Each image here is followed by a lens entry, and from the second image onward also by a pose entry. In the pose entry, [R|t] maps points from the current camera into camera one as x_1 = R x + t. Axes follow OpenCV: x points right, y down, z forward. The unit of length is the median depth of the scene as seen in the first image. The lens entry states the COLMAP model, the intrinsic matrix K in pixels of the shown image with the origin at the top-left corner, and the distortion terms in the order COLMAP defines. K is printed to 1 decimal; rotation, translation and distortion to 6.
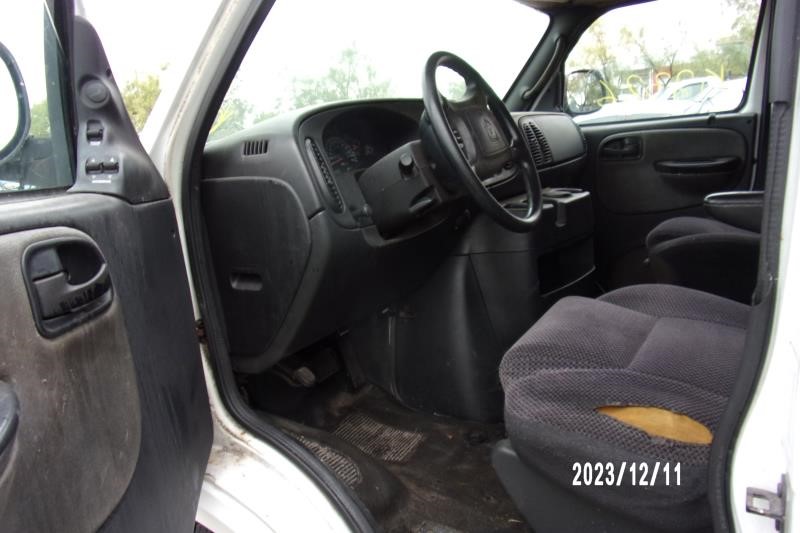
lens RADIAL K [[596.0, 0, 386.0], [0, 596.0, 266.4], [0, 0, 1]] dist [-0.028426, 0.002118]
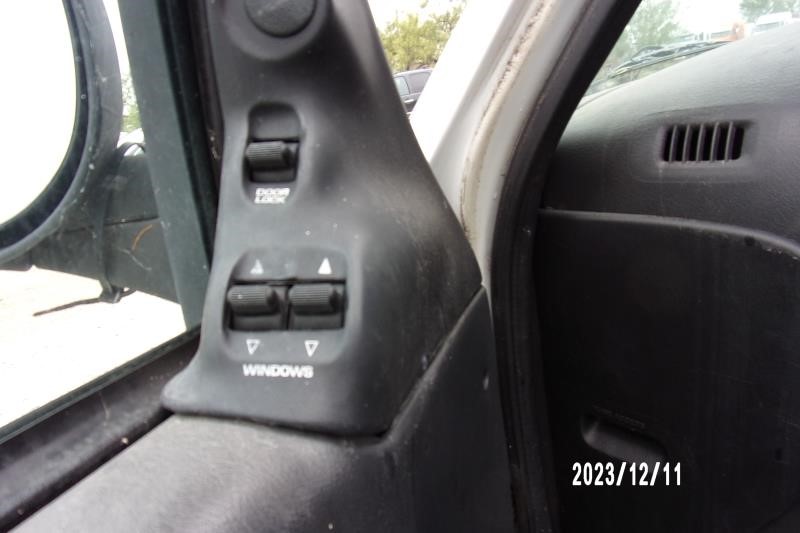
lens RADIAL K [[596.0, 0, 386.0], [0, 596.0, 266.4], [0, 0, 1]] dist [-0.028426, 0.002118]
pose [[0.918399, 0.079785, -0.387527, -0.287815], [-0.039852, 0.993130, 0.110022, -0.177331], [0.393643, -0.085600, 0.915269, 0.658350]]
